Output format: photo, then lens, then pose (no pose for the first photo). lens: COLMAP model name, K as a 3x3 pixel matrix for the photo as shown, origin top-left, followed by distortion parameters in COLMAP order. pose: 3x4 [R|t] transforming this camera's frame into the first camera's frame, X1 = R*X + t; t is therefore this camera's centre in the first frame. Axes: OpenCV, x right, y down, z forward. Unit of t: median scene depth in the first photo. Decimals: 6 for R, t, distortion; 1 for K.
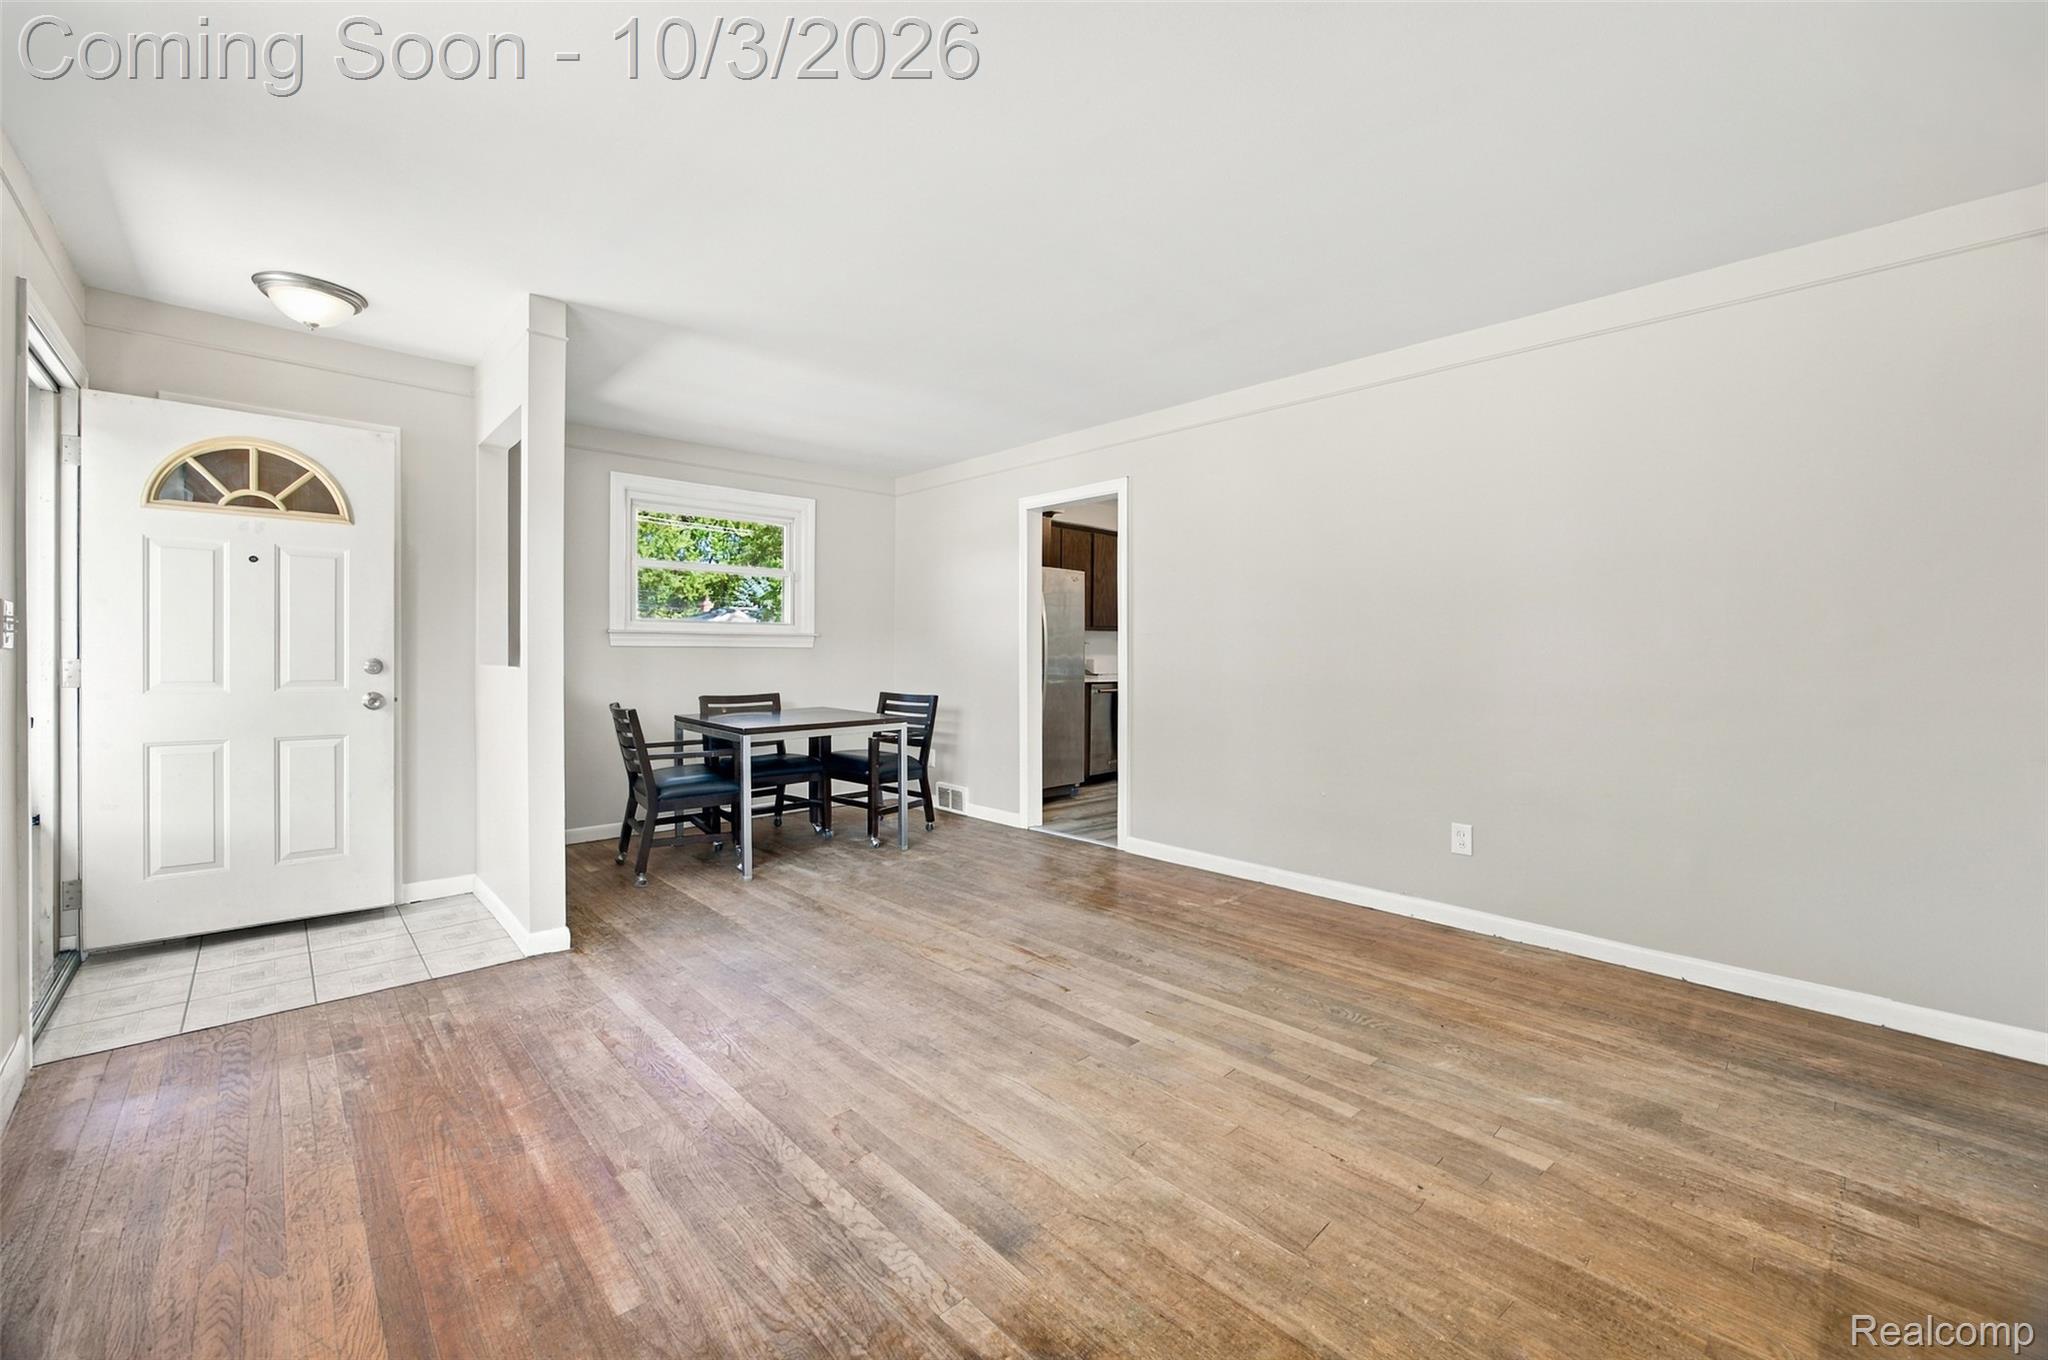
lens RADIAL K [[816.0, 0, 1020.1], [0, 816.0, 654.1], [0, 0, 1]] dist [-0.000557, -0.000301]
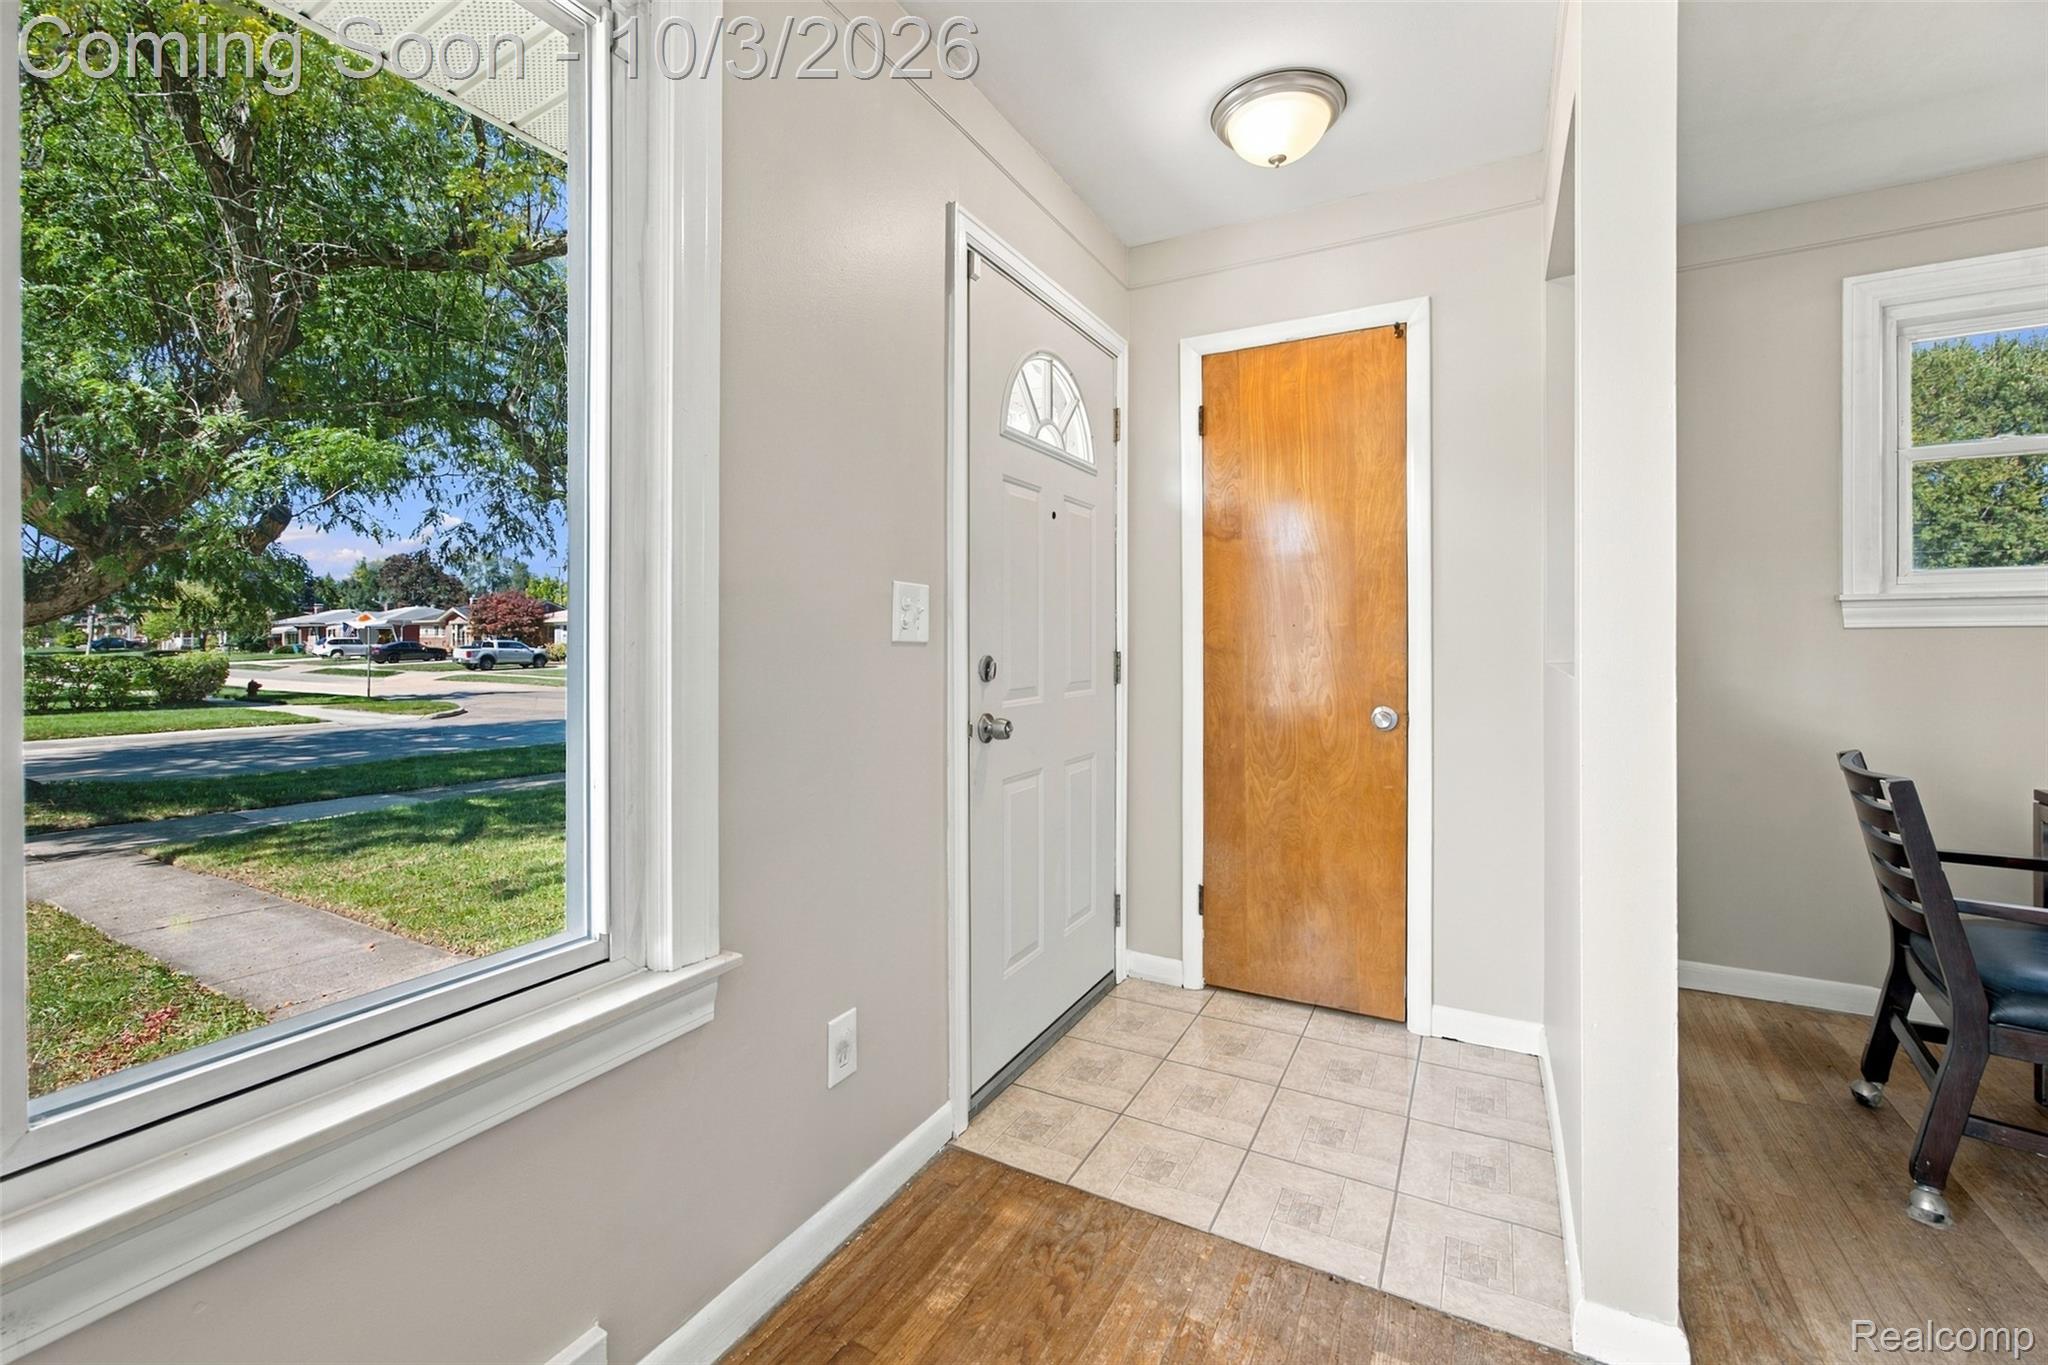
lens RADIAL K [[816.0, 0, 1020.1], [0, 816.0, 656.6], [0, 0, 1]] dist [-0.000557, -0.000301]
pose [[0.311141, 0.000122, -0.950364, -0.205532], [-0.003539, 0.999993, -0.001030, 0.004371], [0.950357, 0.003683, 0.311139, 0.410212]]
